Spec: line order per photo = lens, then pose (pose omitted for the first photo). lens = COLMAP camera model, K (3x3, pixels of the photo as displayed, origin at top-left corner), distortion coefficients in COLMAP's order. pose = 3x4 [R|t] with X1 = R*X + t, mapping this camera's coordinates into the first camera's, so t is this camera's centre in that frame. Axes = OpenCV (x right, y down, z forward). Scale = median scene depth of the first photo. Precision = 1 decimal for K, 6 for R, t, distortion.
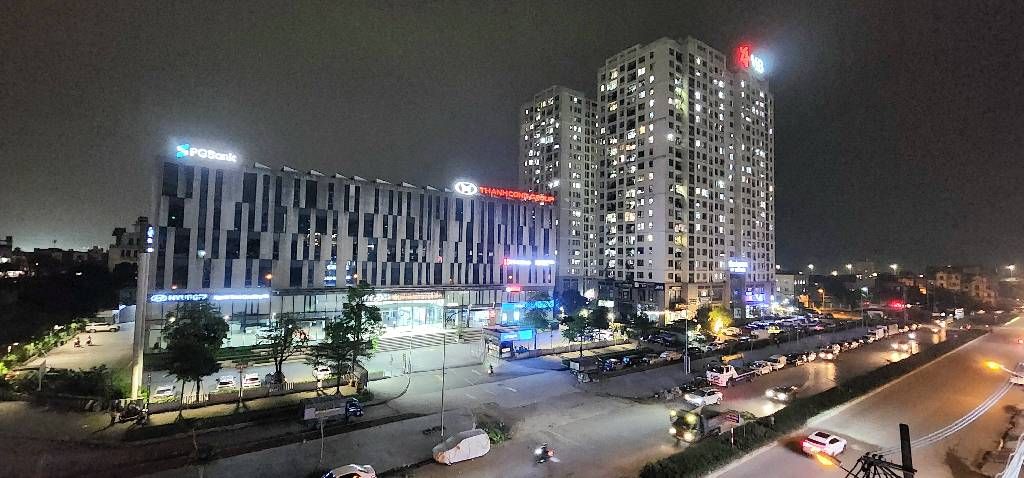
lens RADIAL K [[425.2, 0, 512.0], [0, 425.2, 239.0], [0, 0, 1]] dist [-0.000066, -0.000090]
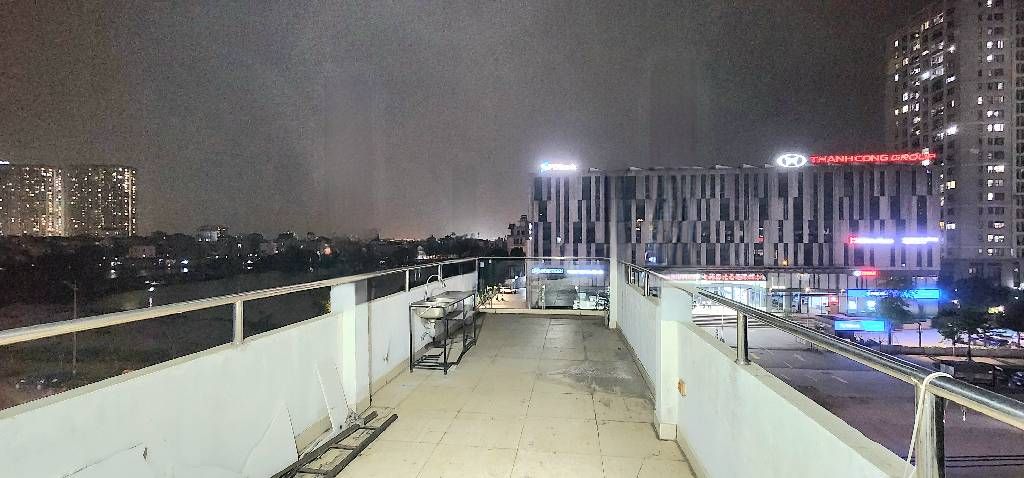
lens RADIAL K [[425.2, 0, 512.0], [0, 425.2, 239.0], [0, 0, 1]] dist [-0.000066, -0.000090]
pose [[0.737583, -0.026350, -0.674742, 0.060180], [0.053821, 0.998353, 0.019846, -0.002543], [0.673108, -0.050953, 0.737786, -0.080882]]
